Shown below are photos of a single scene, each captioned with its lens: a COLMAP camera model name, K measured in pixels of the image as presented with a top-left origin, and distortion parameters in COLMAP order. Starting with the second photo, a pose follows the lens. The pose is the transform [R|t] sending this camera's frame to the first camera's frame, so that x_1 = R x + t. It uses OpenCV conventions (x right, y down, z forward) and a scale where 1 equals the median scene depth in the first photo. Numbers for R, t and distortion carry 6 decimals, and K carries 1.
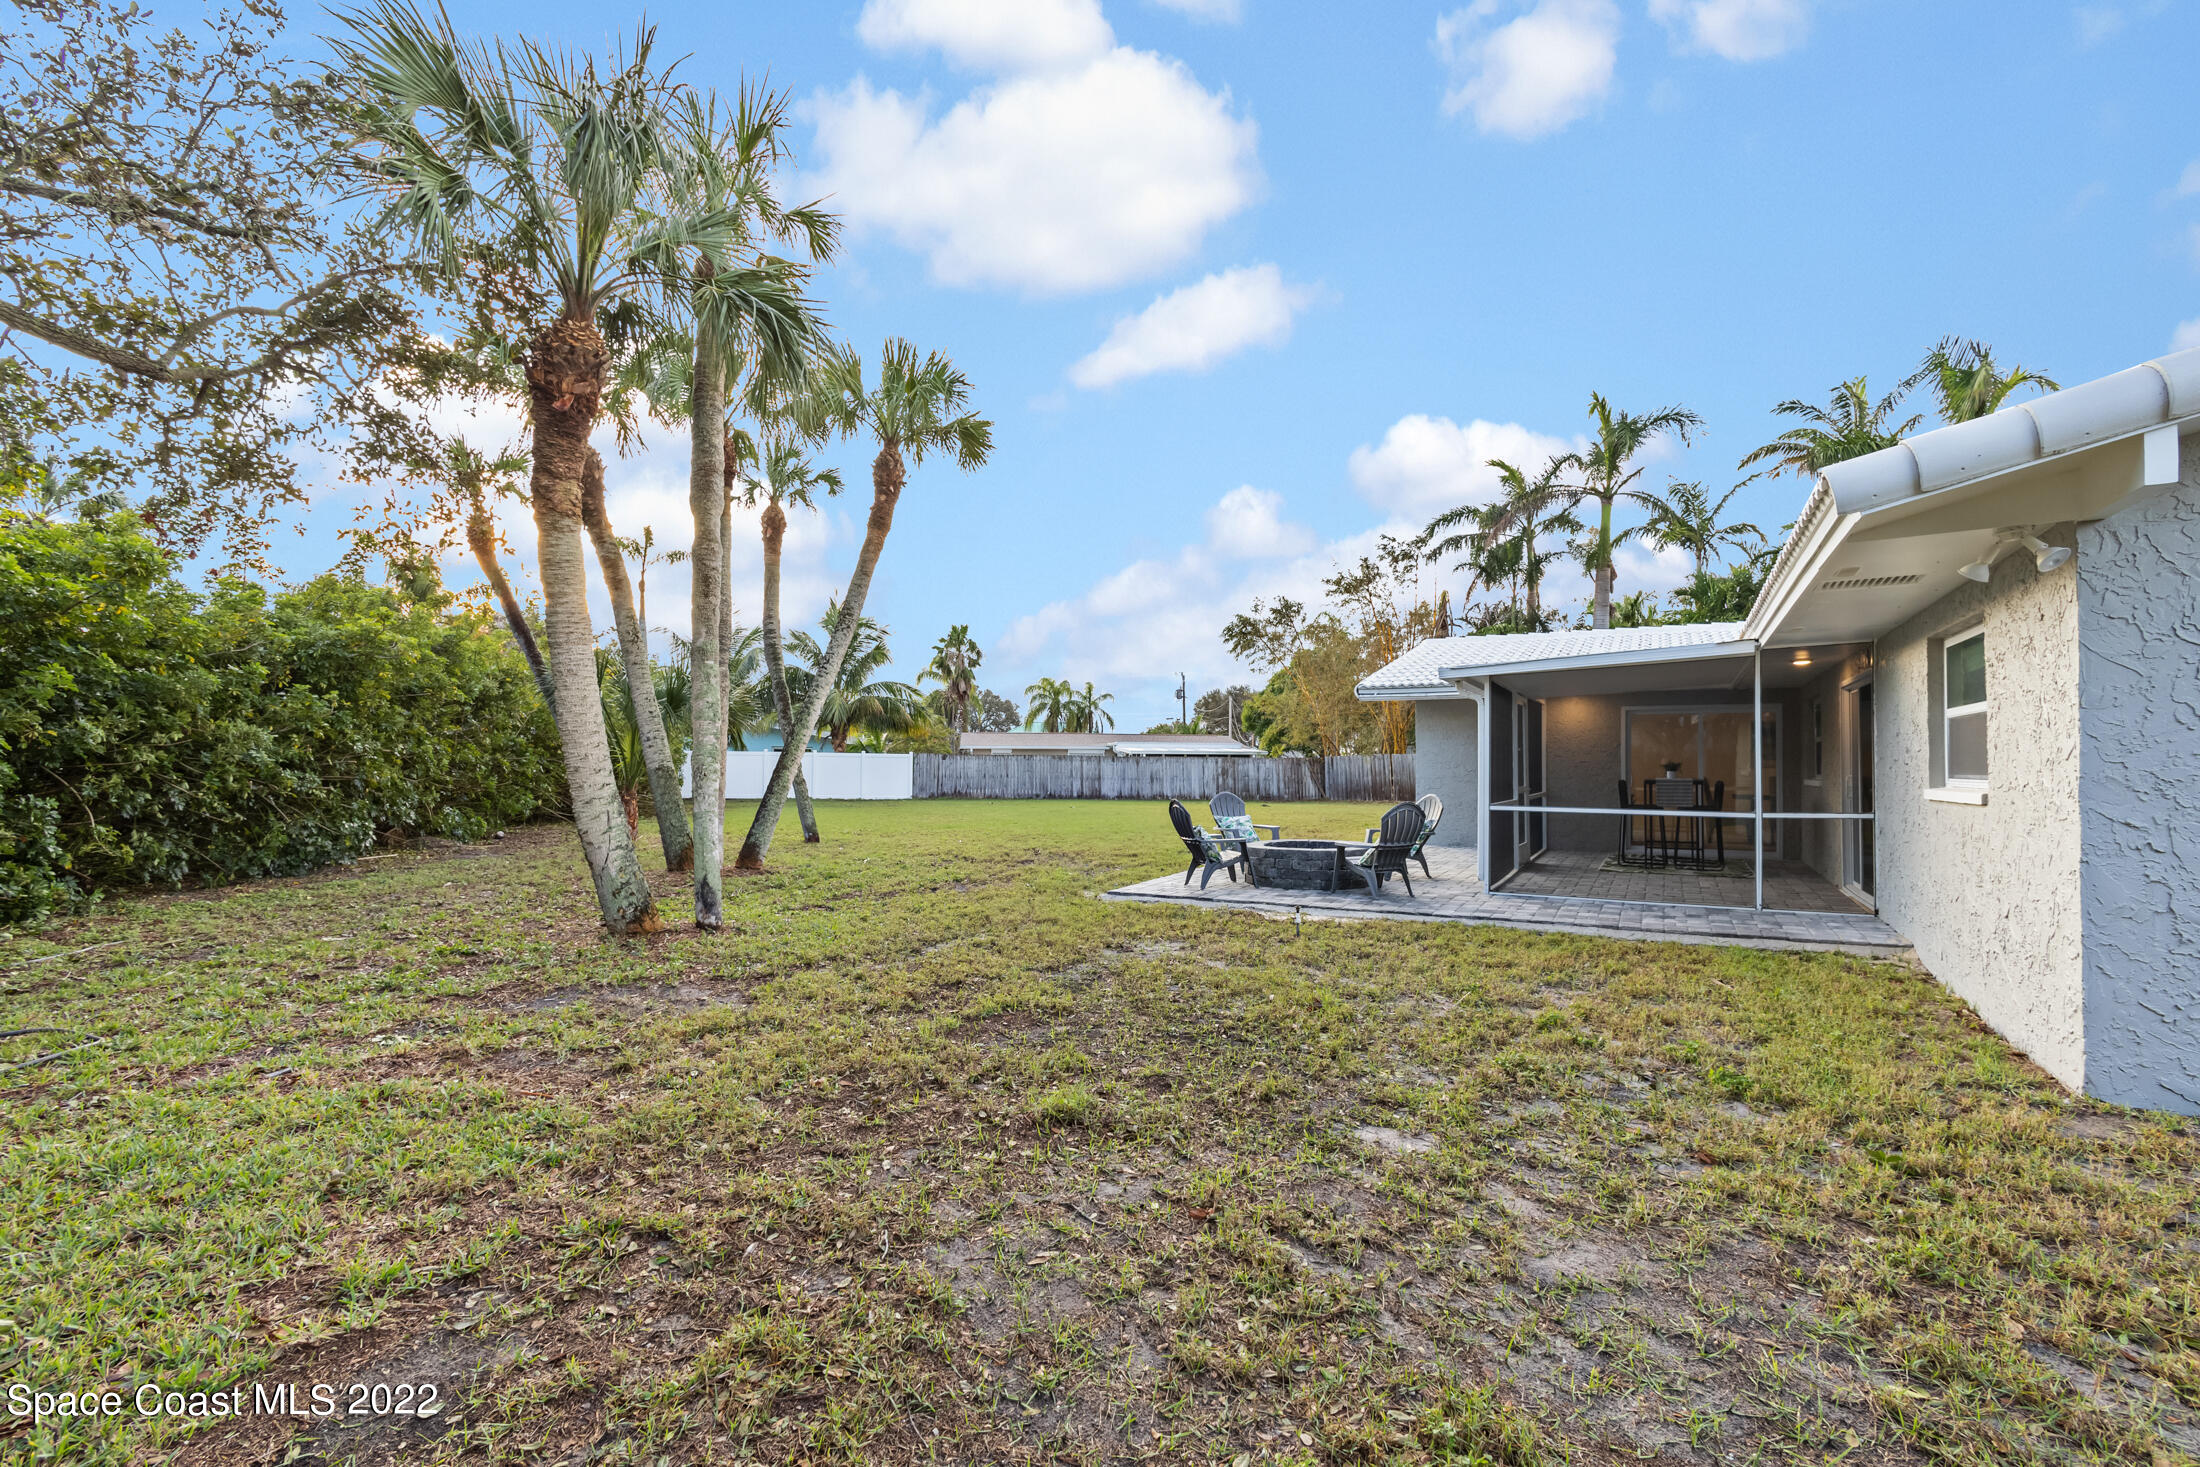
lens RADIAL K [[955.8, 0, 1106.7], [0, 955.8, 733.3], [0, 0, 1]] dist [-0.004111, -0.000693]
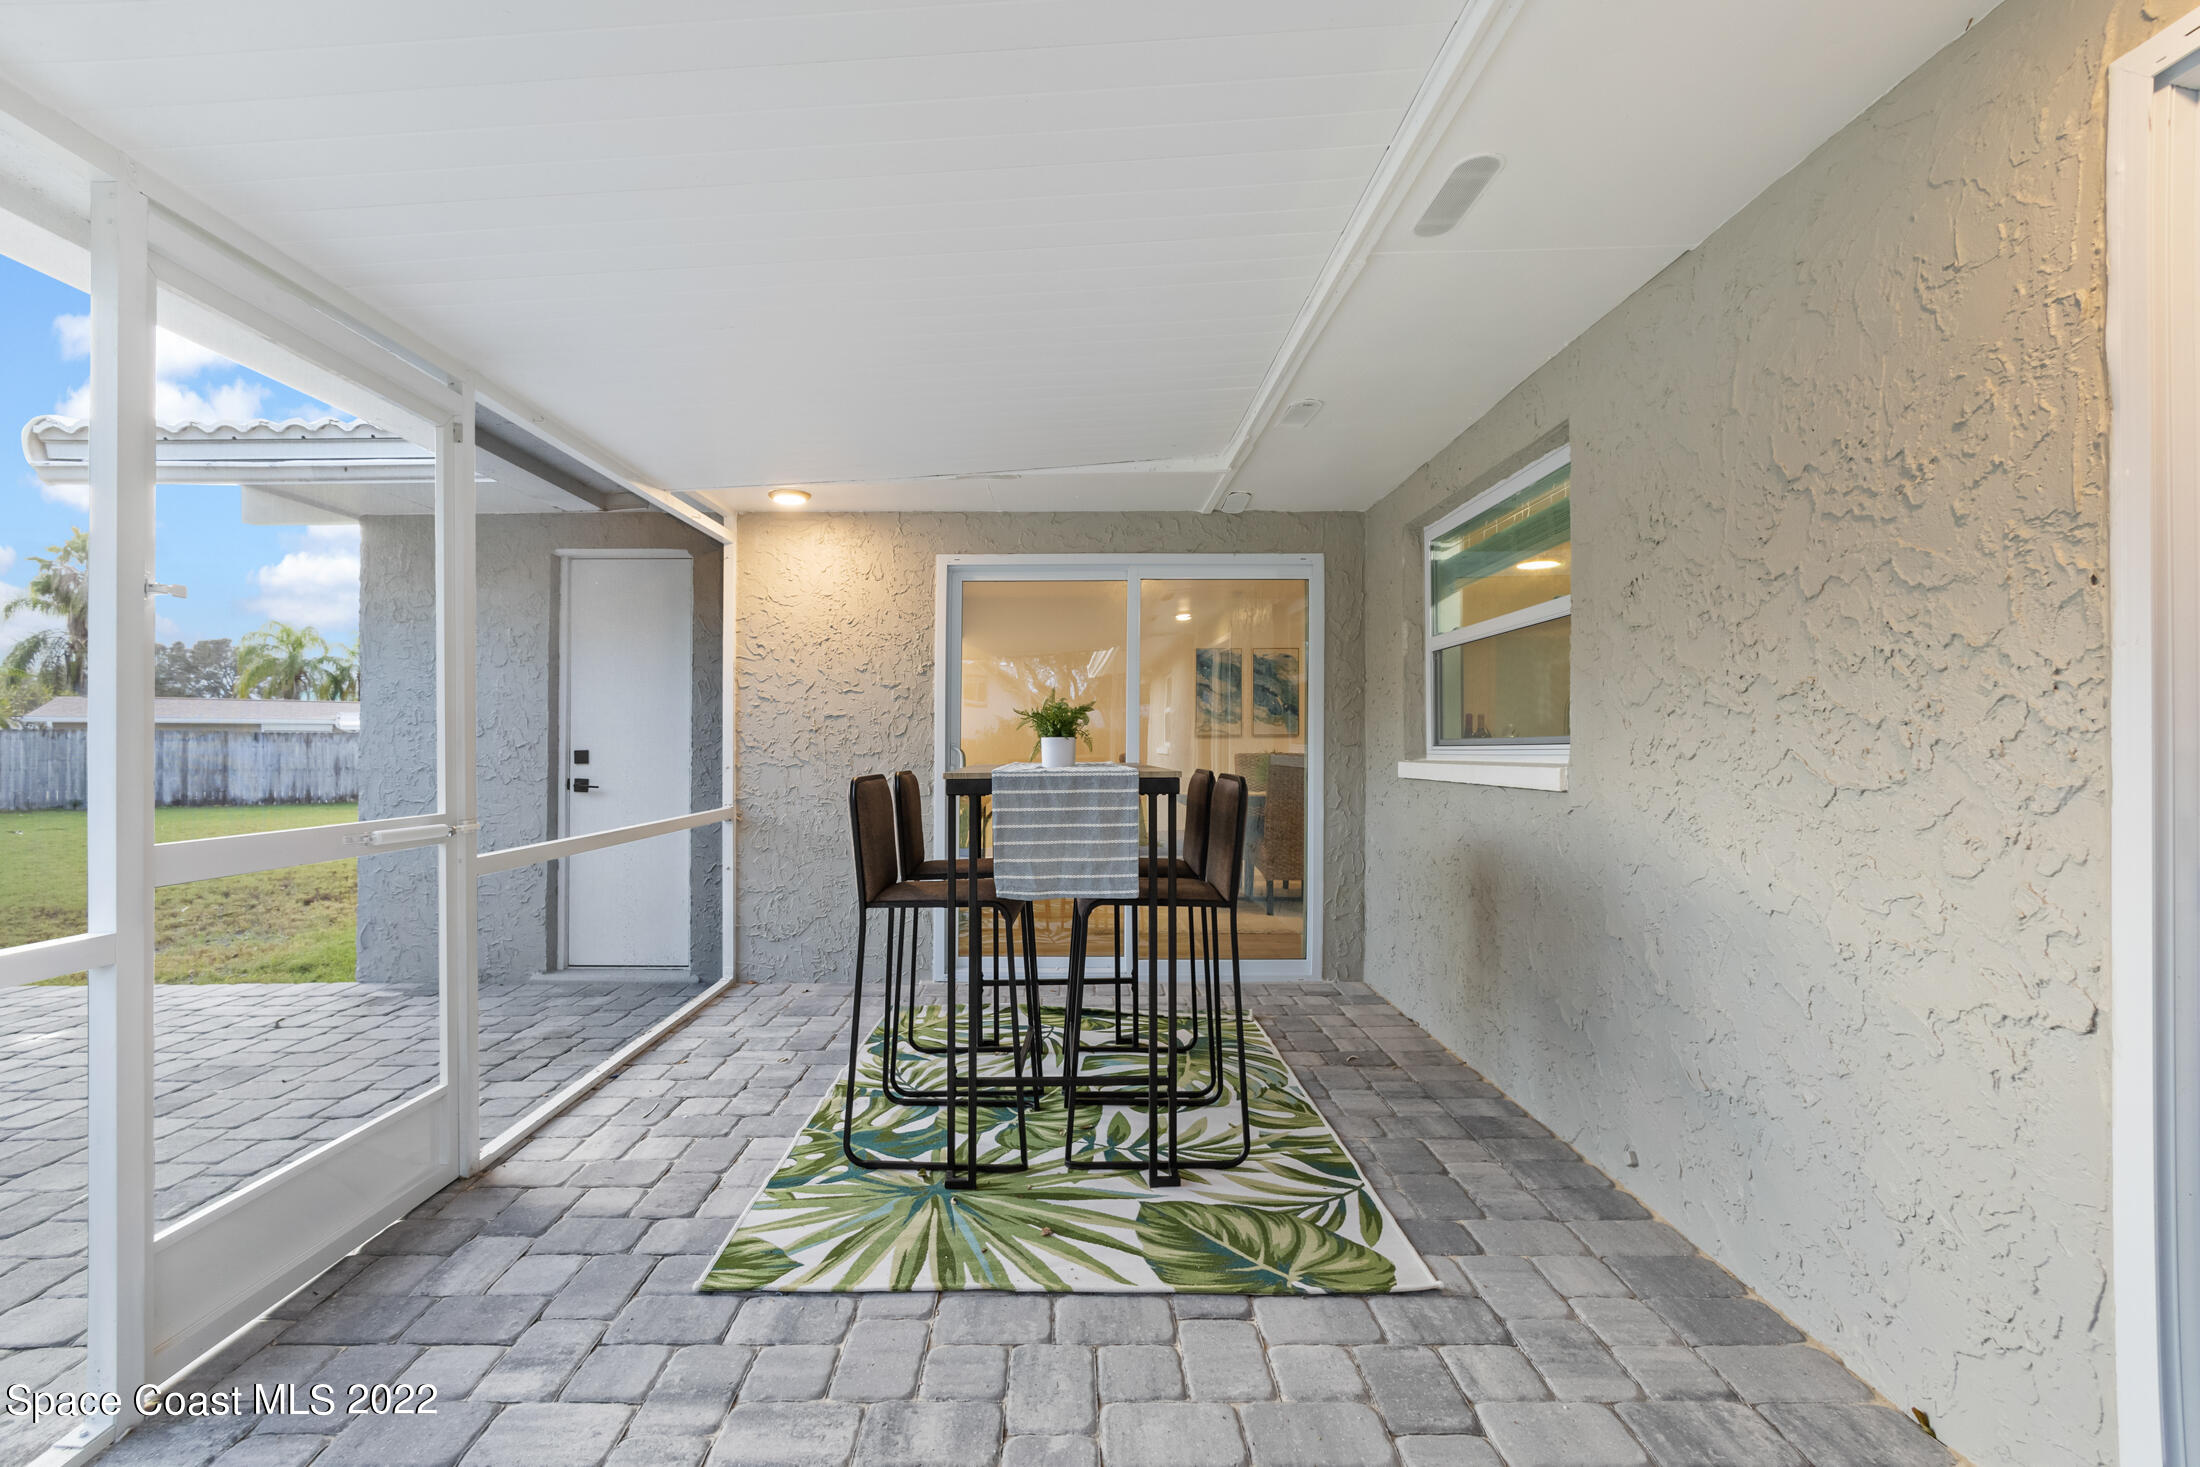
lens RADIAL K [[955.8, 0, 1106.7], [0, 955.8, 733.3], [0, 0, 1]] dist [-0.004111, -0.000693]
pose [[0.848031, 0.000829, 0.529947, 0.139263], [-0.008725, 0.999885, 0.012398, 0.013477], [-0.529875, -0.015138, 0.847940, 0.232262]]
